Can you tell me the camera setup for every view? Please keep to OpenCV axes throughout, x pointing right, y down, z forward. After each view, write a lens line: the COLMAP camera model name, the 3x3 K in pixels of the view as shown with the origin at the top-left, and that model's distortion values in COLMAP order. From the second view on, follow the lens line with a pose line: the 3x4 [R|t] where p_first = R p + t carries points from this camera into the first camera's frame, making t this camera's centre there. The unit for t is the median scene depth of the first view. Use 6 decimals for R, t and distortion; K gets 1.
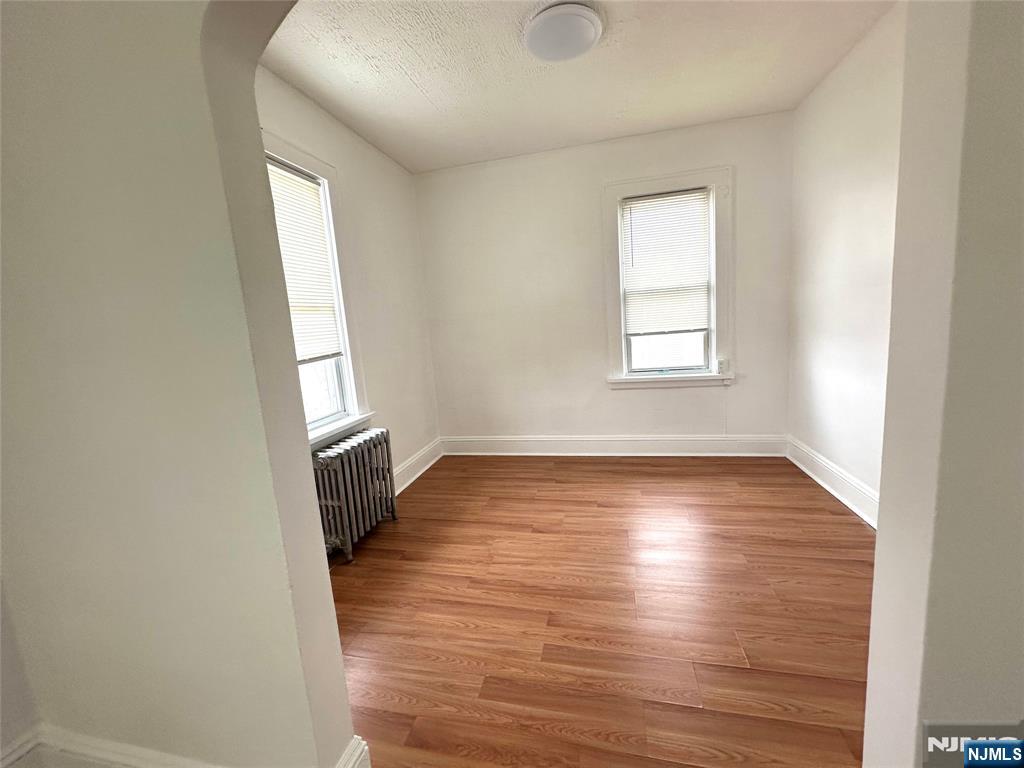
lens RADIAL K [[409.7, 0, 509.9], [0, 409.7, 375.5], [0, 0, 1]] dist [-0.002696, 0.000395]
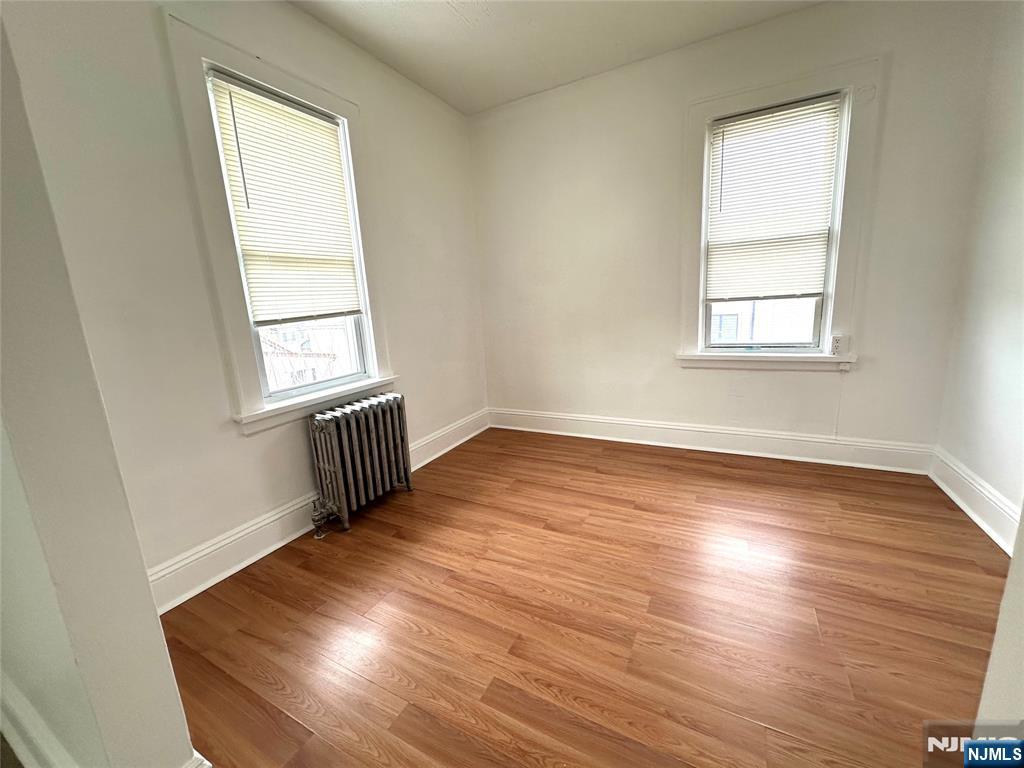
lens RADIAL K [[409.7, 0, 513.1], [0, 409.7, 377.0], [0, 0, 1]] dist [-0.002696, 0.000395]
pose [[0.966918, 0.064891, -0.246696, 0.161319], [-0.046789, 0.995812, 0.078549, 0.005677], [0.250760, -0.064408, 0.965904, 0.161800]]
